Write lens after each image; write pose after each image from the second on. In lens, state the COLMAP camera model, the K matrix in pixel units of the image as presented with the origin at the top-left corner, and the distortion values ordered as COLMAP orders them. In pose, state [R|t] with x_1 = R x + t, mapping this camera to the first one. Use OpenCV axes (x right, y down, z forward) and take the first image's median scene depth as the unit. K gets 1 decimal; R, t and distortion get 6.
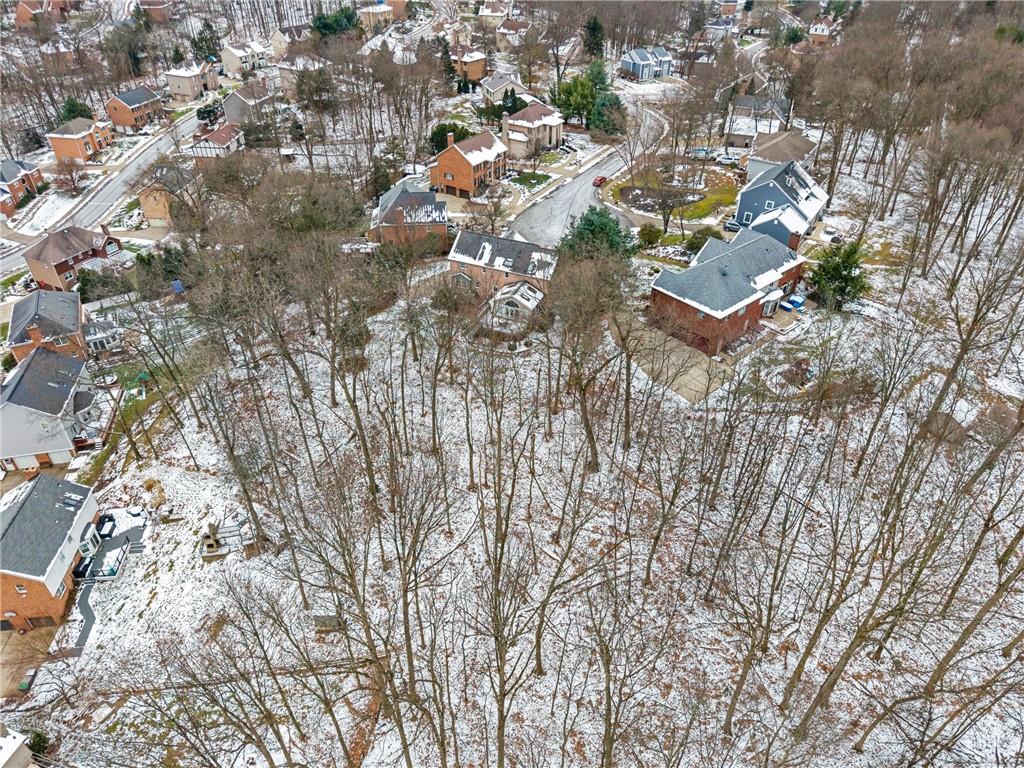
lens RADIAL K [[671.8, 0, 512.0], [0, 671.8, 384.0], [0, 0, 1]] dist [-0.002204, -0.003295]
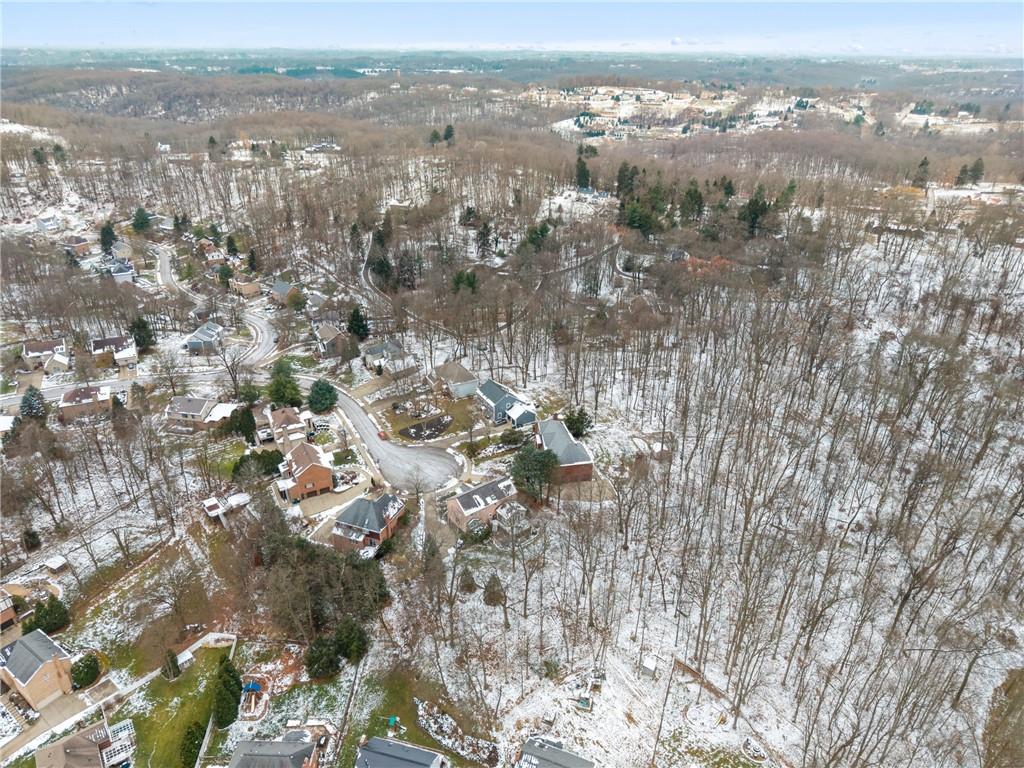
lens RADIAL K [[671.8, 0, 512.0], [0, 671.8, 384.0], [0, 0, 1]] dist [-0.002204, -0.003295]
pose [[0.478679, -0.392525, 0.785360, -1.207878], [0.528563, 0.843077, 0.099211, -0.564698], [-0.701062, 0.367622, 0.611038, -0.194856]]
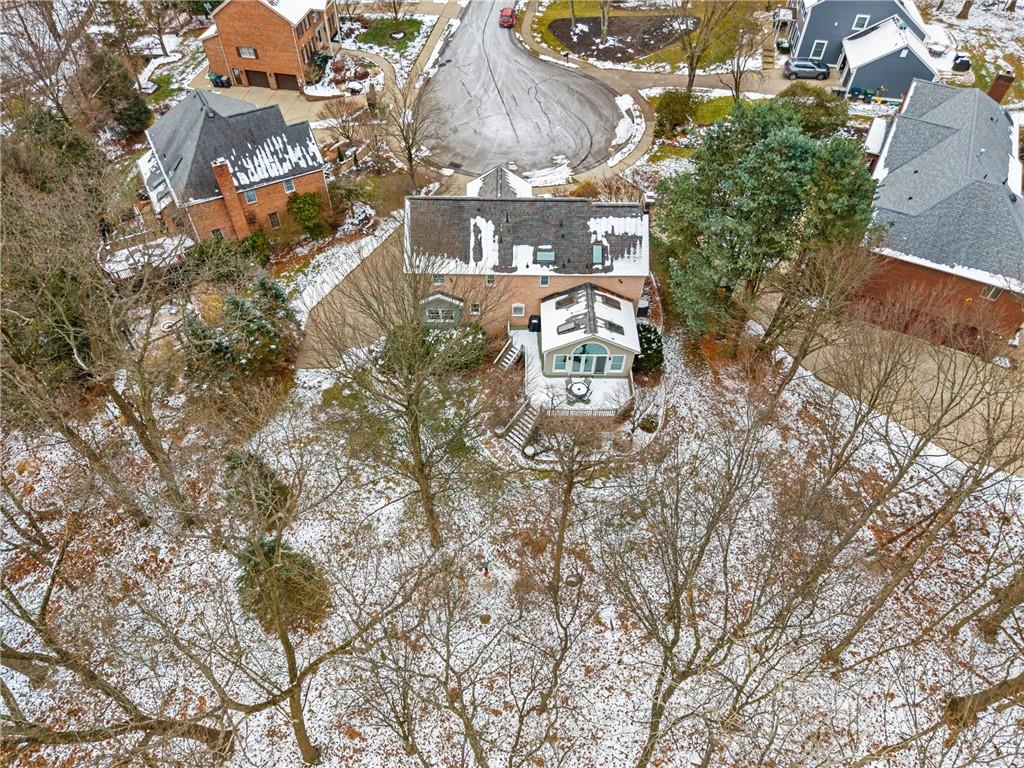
lens RADIAL K [[671.8, 0, 512.0], [0, 671.8, 384.0], [0, 0, 1]] dist [-0.002204, -0.003295]
pose [[0.918931, -0.298089, 0.258282, -0.167103], [0.230725, 0.937373, 0.260956, -0.219059], [-0.319894, -0.180208, 0.930157, 0.558881]]
